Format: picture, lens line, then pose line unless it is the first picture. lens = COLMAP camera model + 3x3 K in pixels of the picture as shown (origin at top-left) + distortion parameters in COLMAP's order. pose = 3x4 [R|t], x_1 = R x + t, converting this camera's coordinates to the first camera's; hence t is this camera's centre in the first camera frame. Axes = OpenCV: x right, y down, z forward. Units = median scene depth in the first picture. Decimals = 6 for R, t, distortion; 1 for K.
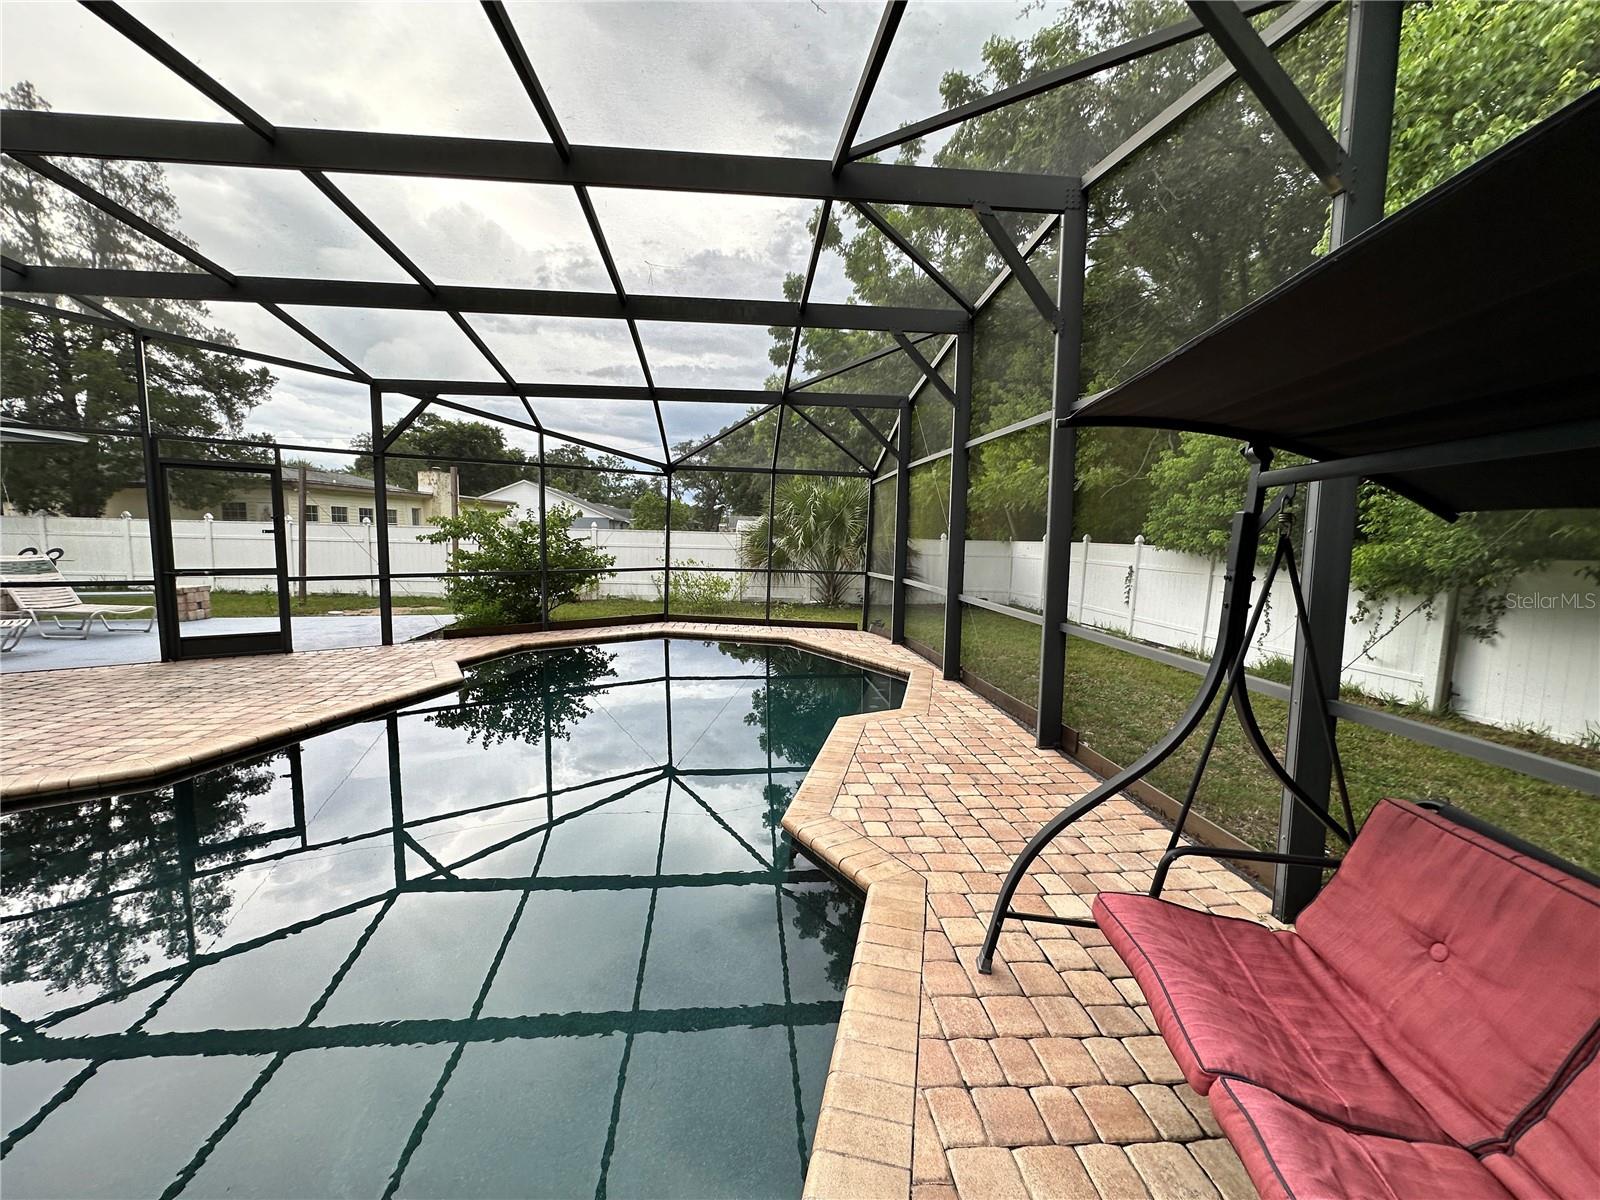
lens RADIAL K [[639.7, 0, 800.5], [0, 639.7, 599.3], [0, 0, 1]] dist [-0.005050, 0.001161]
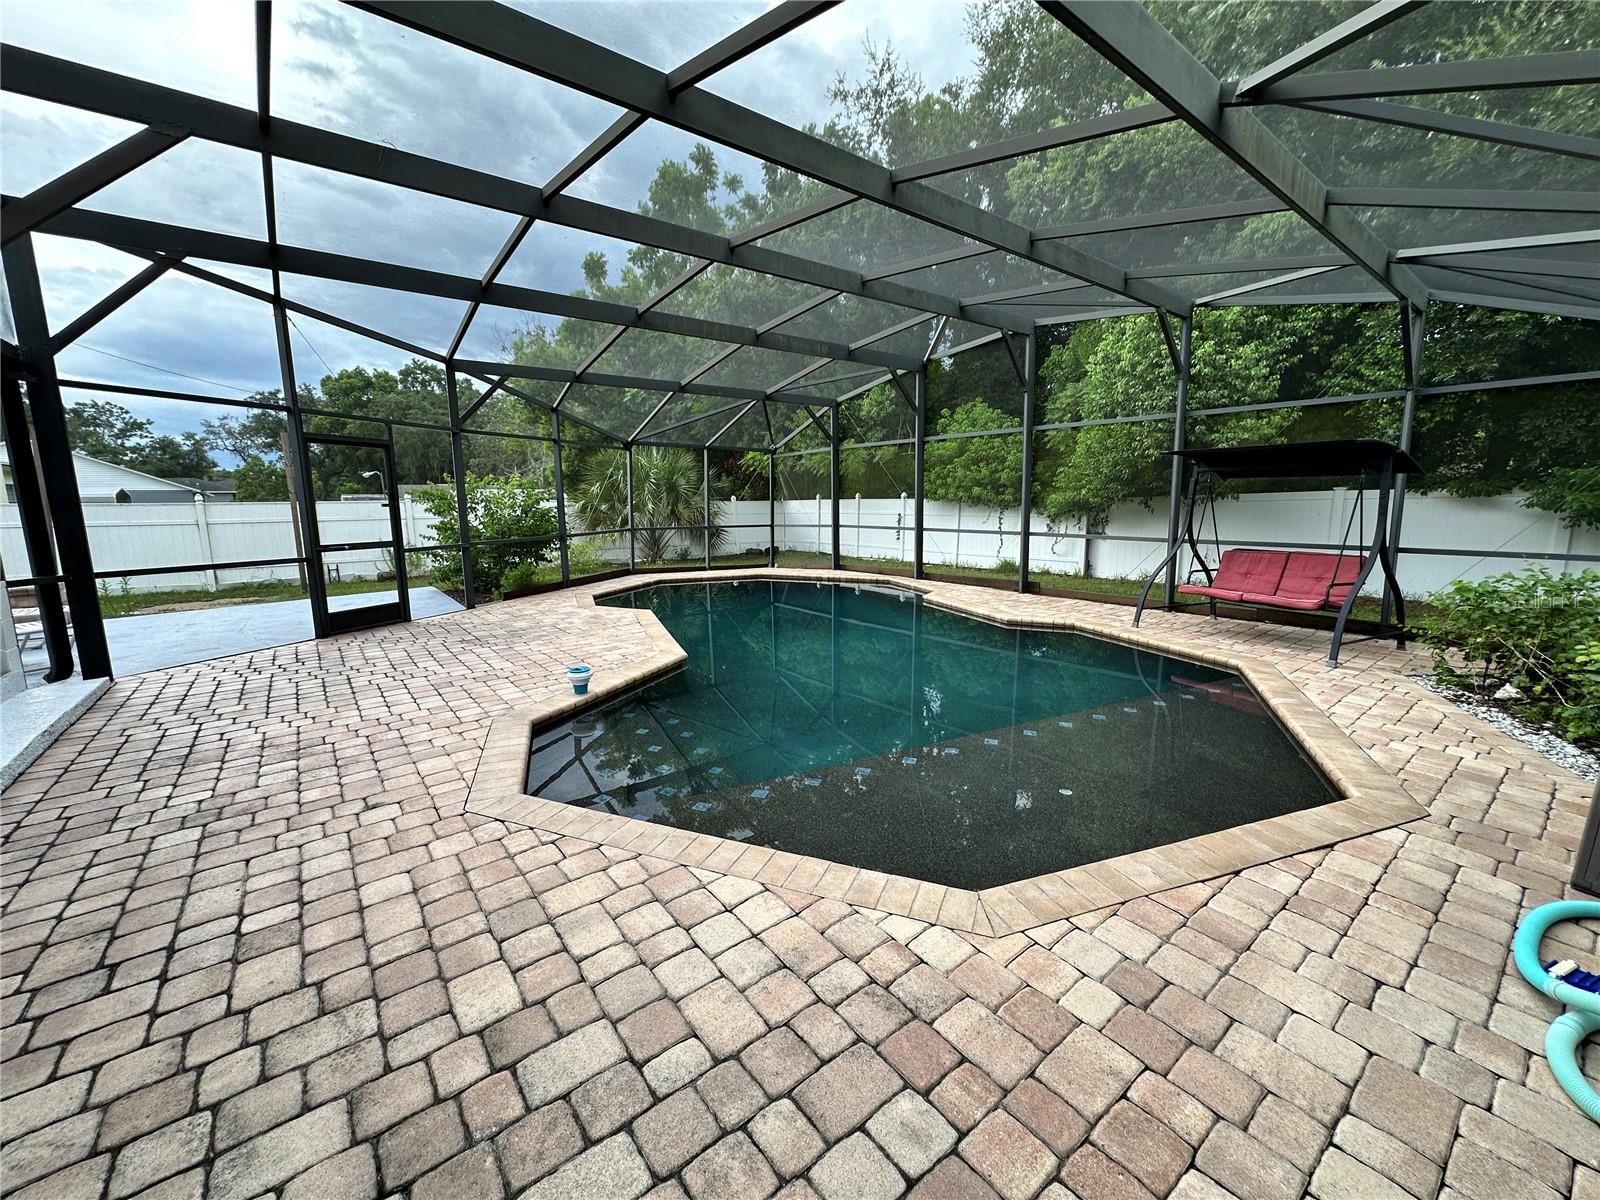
lens RADIAL K [[639.7, 0, 791.8], [0, 639.7, 600.1], [0, 0, 1]] dist [-0.005050, 0.001161]
pose [[0.847595, -0.110117, 0.519092, -0.704221], [0.081367, 0.993633, 0.077923, 0.017121], [-0.524368, -0.023810, 0.851159, -0.197973]]
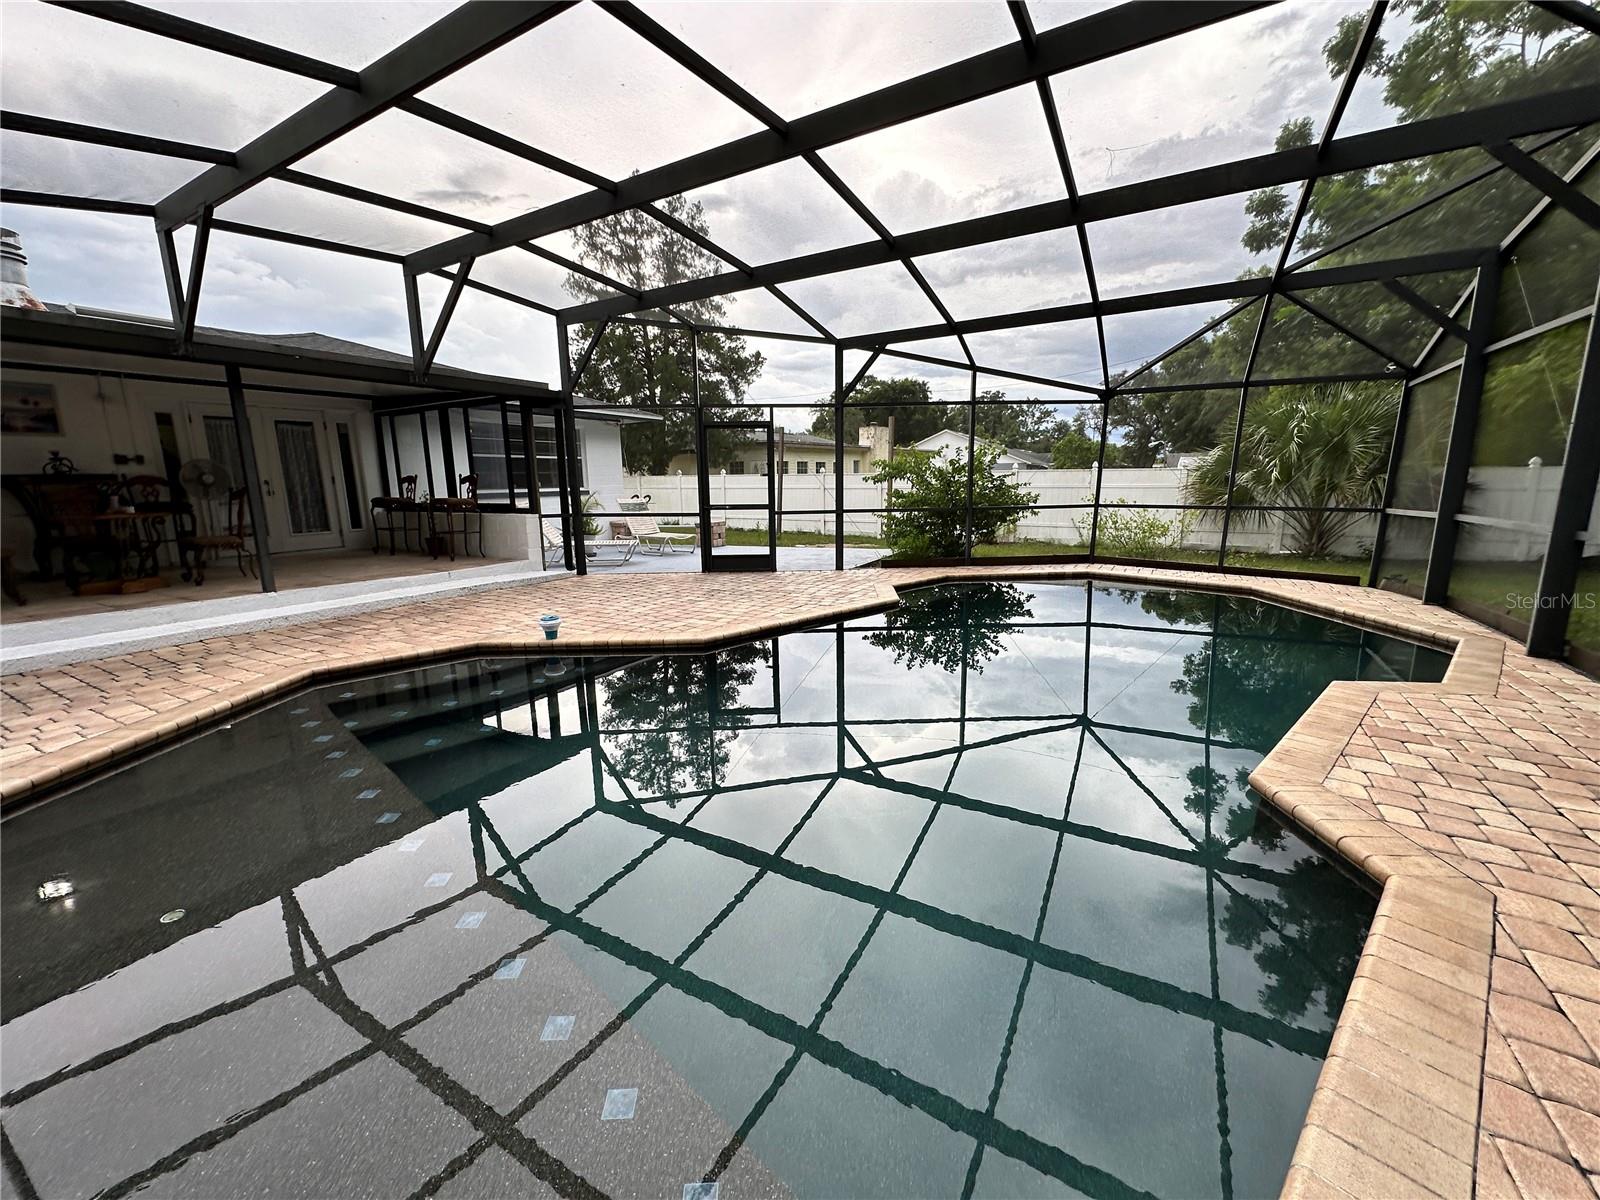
lens RADIAL K [[639.7, 0, 801.3], [0, 639.7, 601.0], [0, 0, 1]] dist [-0.005050, 0.001161]
pose [[0.813872, 0.078481, -0.575720, -0.016511], [-0.030881, 0.995278, 0.092019, 0.020254], [0.580223, -0.057113, 0.812453, -0.006817]]
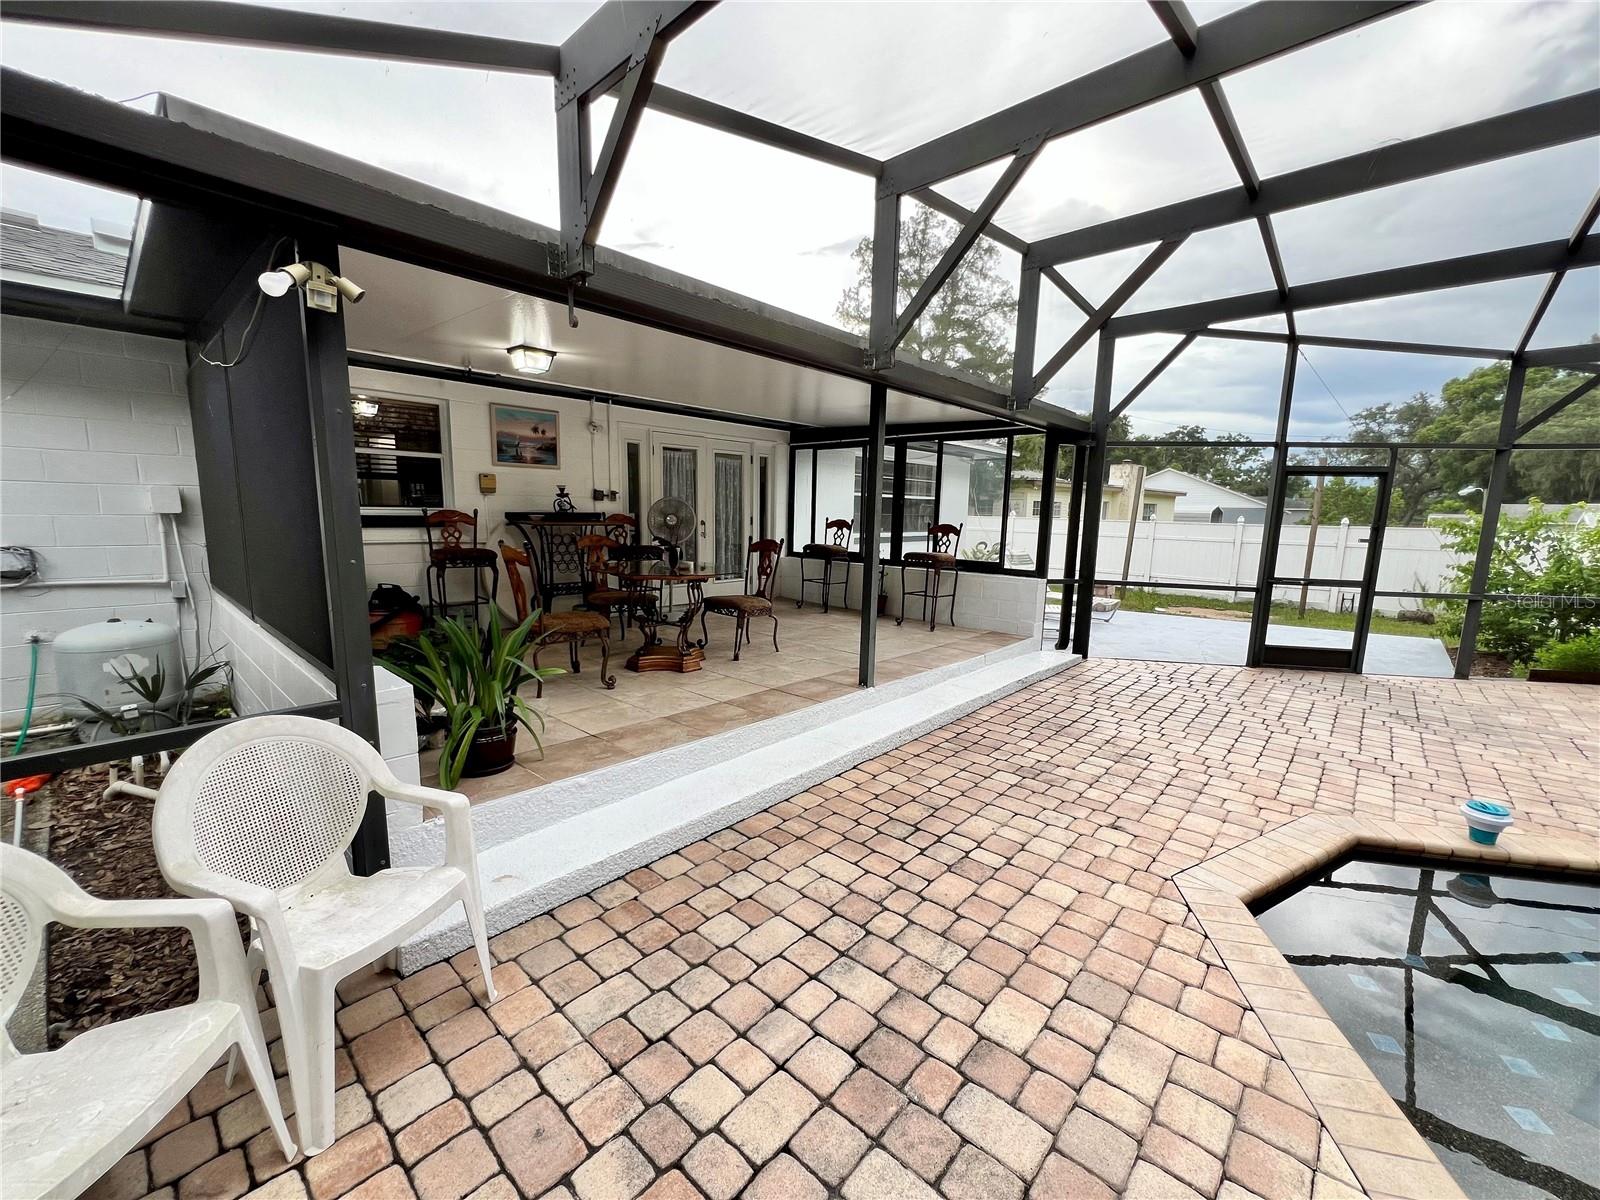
lens RADIAL K [[638.3, 0, 805.2], [0, 638.3, 611.3], [0, 0, 1]] dist [-0.003866, 0.001195]
pose [[0.674466, 0.110647, -0.729968, -0.590671], [-0.084267, 0.993782, 0.072776, -0.003103], [0.733481, 0.012427, 0.679596, -0.182164]]
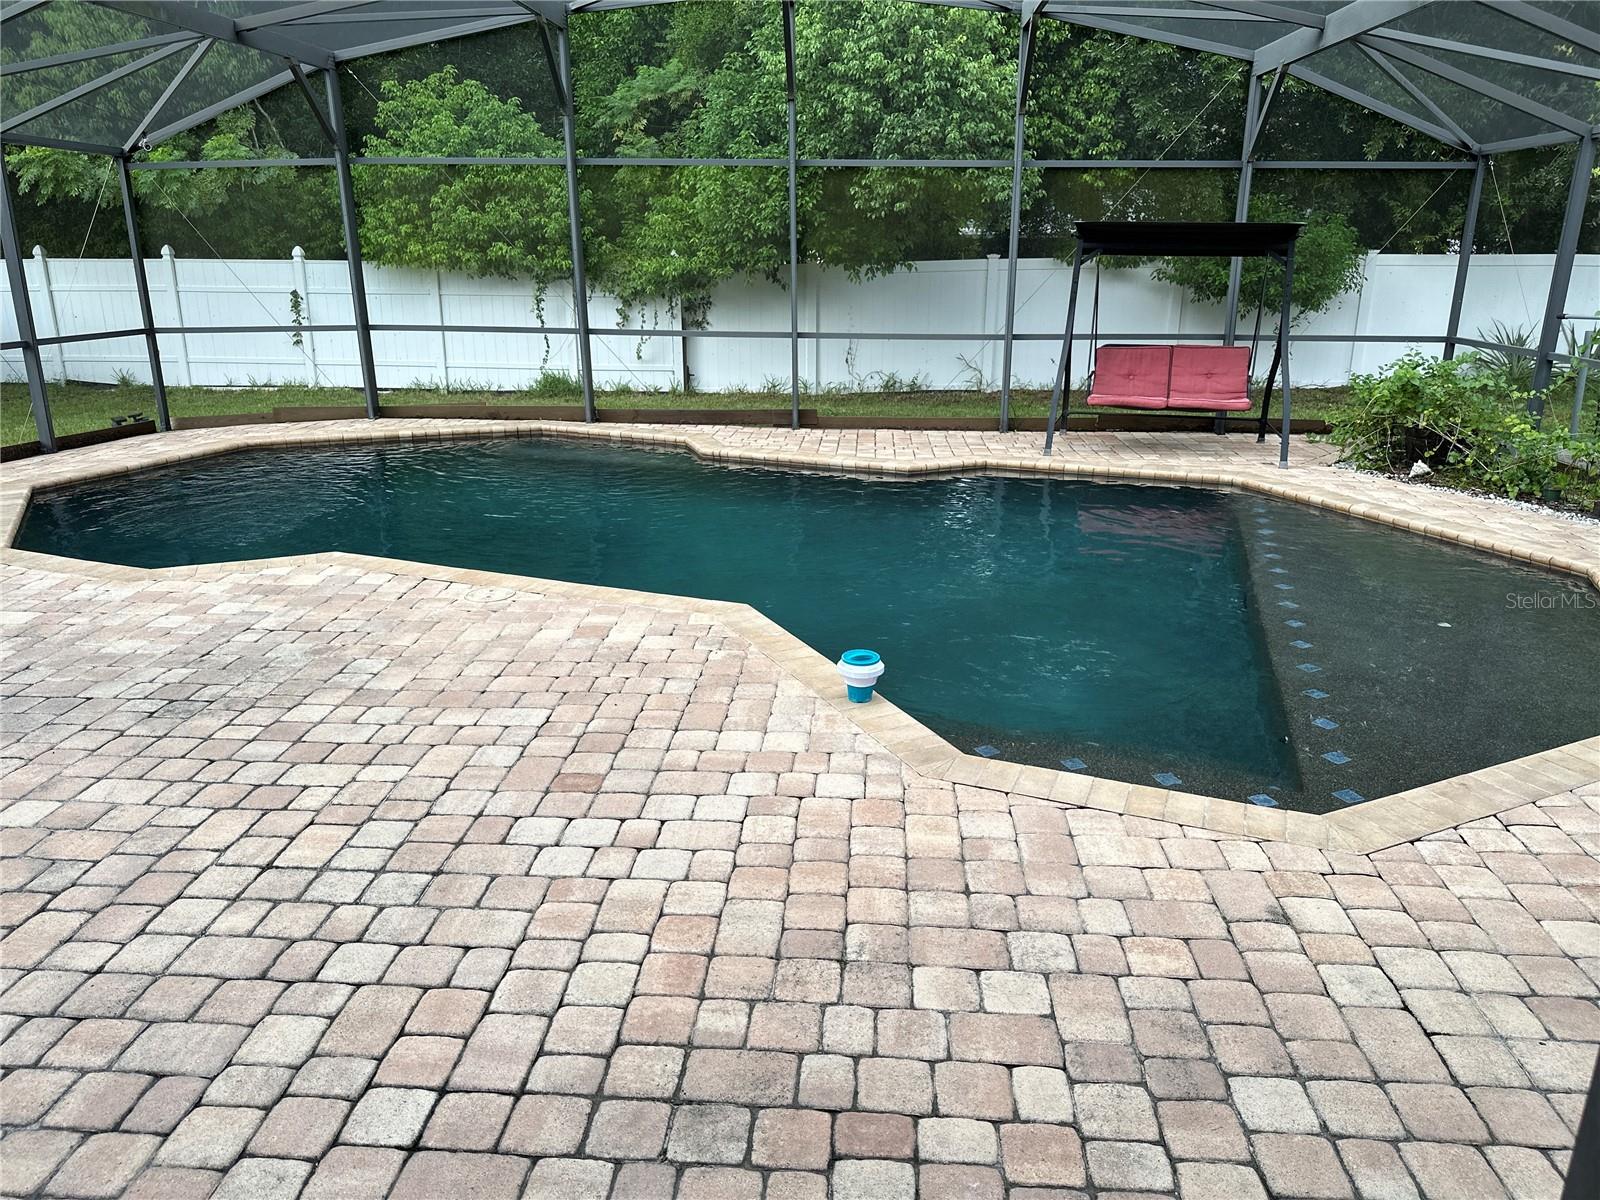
lens RADIAL K [[1139.2, 0, 805.0], [0, 1139.2, 610.7], [0, 0, 1]] dist [0.071273, -0.039195]
pose [[0.164175, -0.322418, 0.932252, -1.058290], [0.103529, 0.945488, 0.308763, -0.078368], [-0.980983, 0.045824, 0.188605, 0.287585]]
